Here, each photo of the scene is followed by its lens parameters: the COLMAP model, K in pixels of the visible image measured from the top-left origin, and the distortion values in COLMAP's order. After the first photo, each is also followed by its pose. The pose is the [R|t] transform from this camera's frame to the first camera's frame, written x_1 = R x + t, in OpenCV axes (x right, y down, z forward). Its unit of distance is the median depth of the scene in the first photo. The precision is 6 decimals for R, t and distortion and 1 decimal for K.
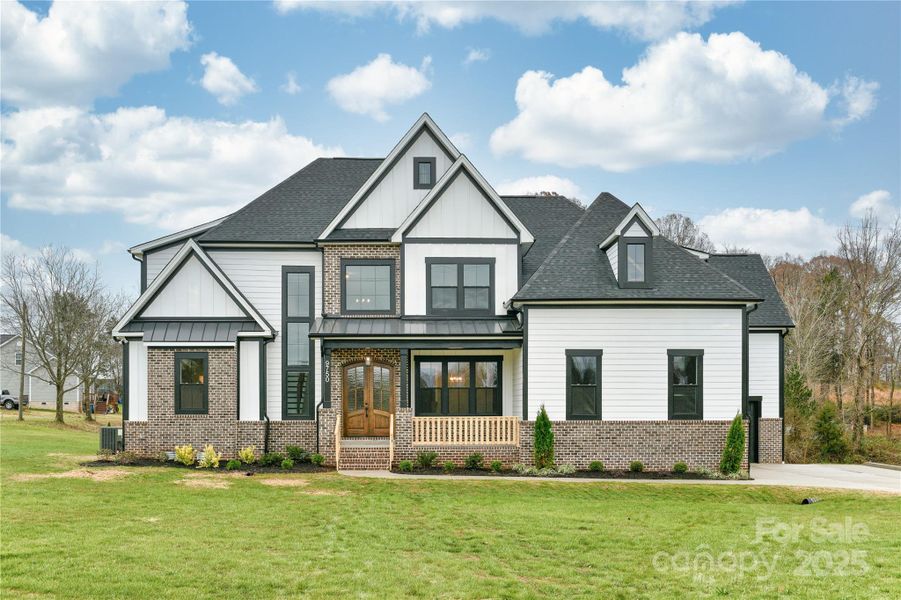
lens RADIAL K [[913.6, 0, 450.5], [0, 913.6, 300.0], [0, 0, 1]] dist [-0.000313, -0.003772]
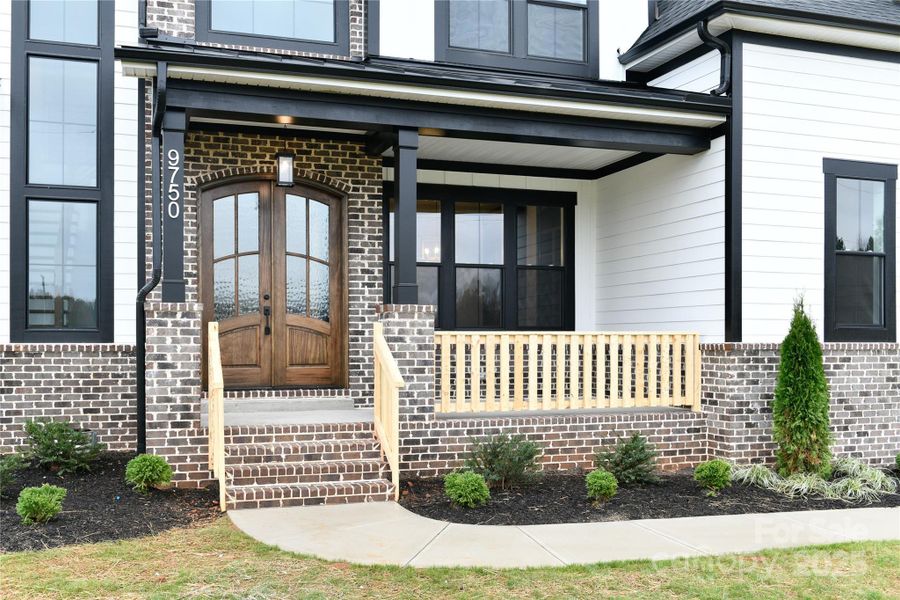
lens RADIAL K [[912.6, 0, 450.0], [0, 912.6, 300.0], [0, 0, 1]] dist [-0.000313, -0.003772]
pose [[0.960175, 0.012354, 0.279127, -0.128889], [-0.033579, 0.996883, 0.071386, 0.090312], [-0.277375, -0.077916, 0.957597, 0.662725]]
